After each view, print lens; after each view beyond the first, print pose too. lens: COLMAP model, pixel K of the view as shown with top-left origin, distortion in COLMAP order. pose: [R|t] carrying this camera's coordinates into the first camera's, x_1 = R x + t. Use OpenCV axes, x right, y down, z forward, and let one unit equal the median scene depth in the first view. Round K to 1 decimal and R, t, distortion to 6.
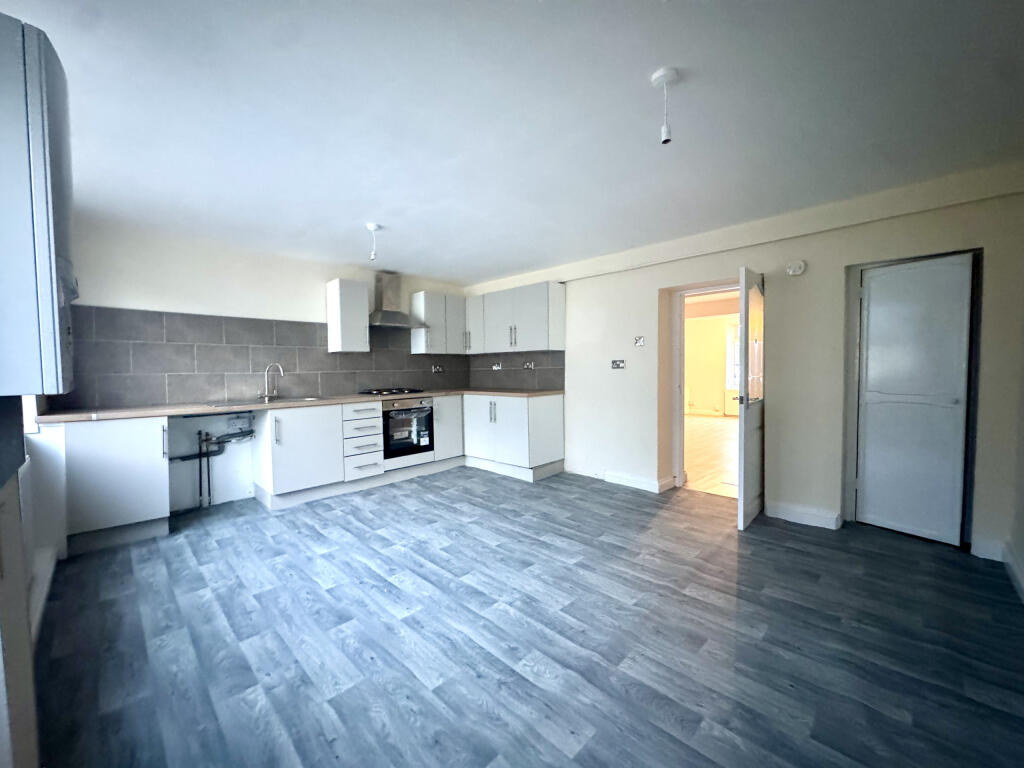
lens RADIAL K [[407.4, 0, 513.3], [0, 407.4, 383.1], [0, 0, 1]] dist [-0.003473, -0.000723]
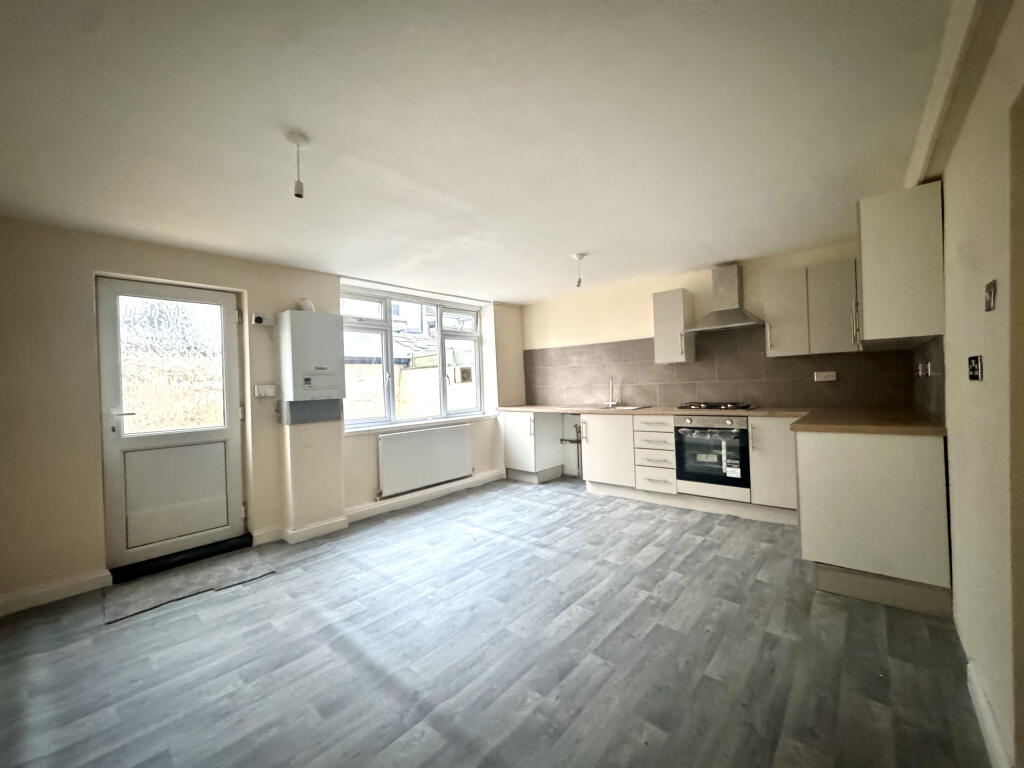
lens RADIAL K [[407.4, 0, 512.8], [0, 407.4, 385.8], [0, 0, 1]] dist [-0.003473, -0.000723]
pose [[0.049125, 0.010440, -0.998738, 0.658893], [-0.000263, 0.999945, 0.010440, -0.037352], [0.998793, -0.000250, 0.049125, 0.665531]]
